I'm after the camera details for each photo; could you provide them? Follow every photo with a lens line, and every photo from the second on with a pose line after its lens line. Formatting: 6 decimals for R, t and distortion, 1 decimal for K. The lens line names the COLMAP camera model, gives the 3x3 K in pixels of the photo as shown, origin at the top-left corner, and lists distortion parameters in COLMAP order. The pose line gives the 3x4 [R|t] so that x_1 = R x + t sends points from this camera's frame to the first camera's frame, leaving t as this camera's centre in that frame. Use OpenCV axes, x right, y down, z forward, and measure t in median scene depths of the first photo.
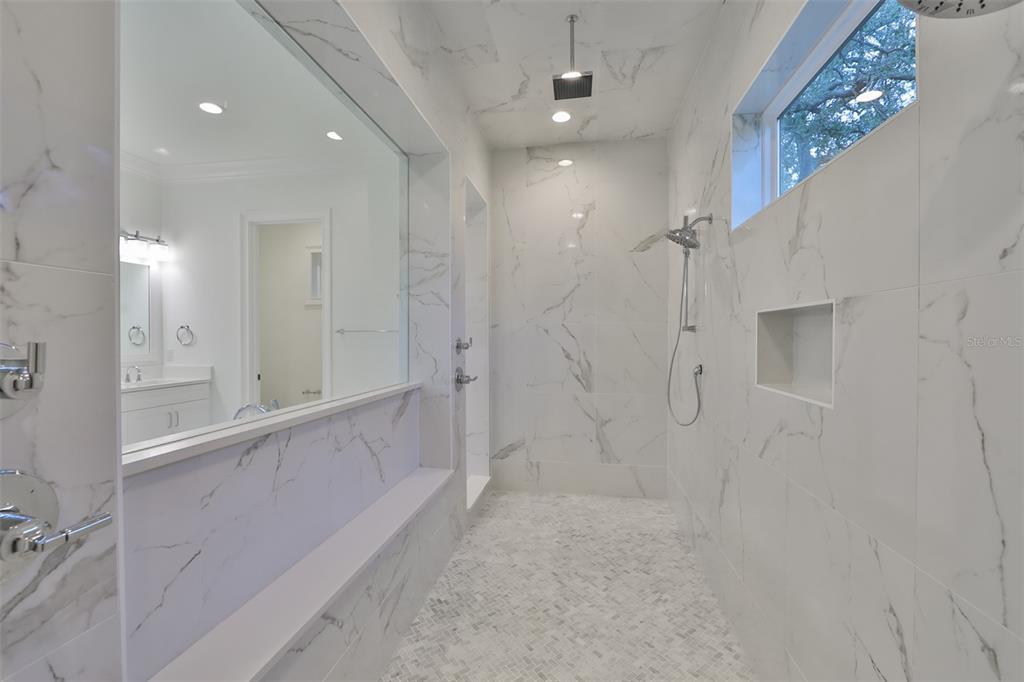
lens RADIAL K [[443.9, 0, 512.0], [0, 443.9, 341.0], [0, 0, 1]] dist [-0.009459, 0.000081]
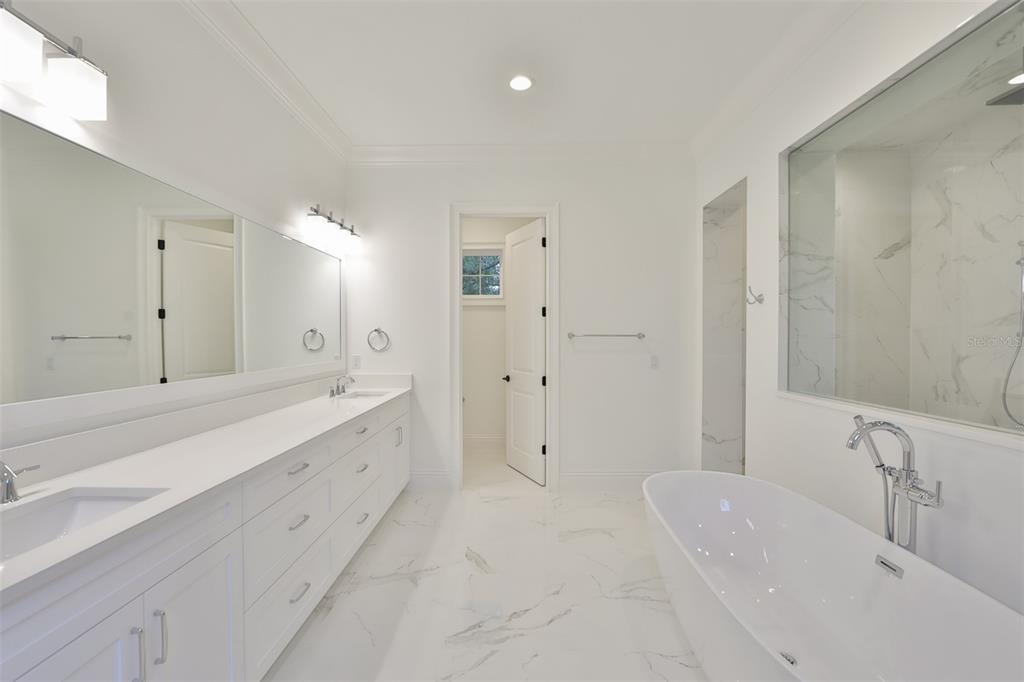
lens RADIAL K [[443.9, 0, 512.0], [0, 443.9, 341.0], [0, 0, 1]] dist [-0.009459, 0.000081]
pose [[0.990067, -0.001061, 0.140591, -0.954634], [0.001256, 0.999998, -0.001302, -0.013637], [-0.140590, 0.001466, 0.990067, 0.145419]]
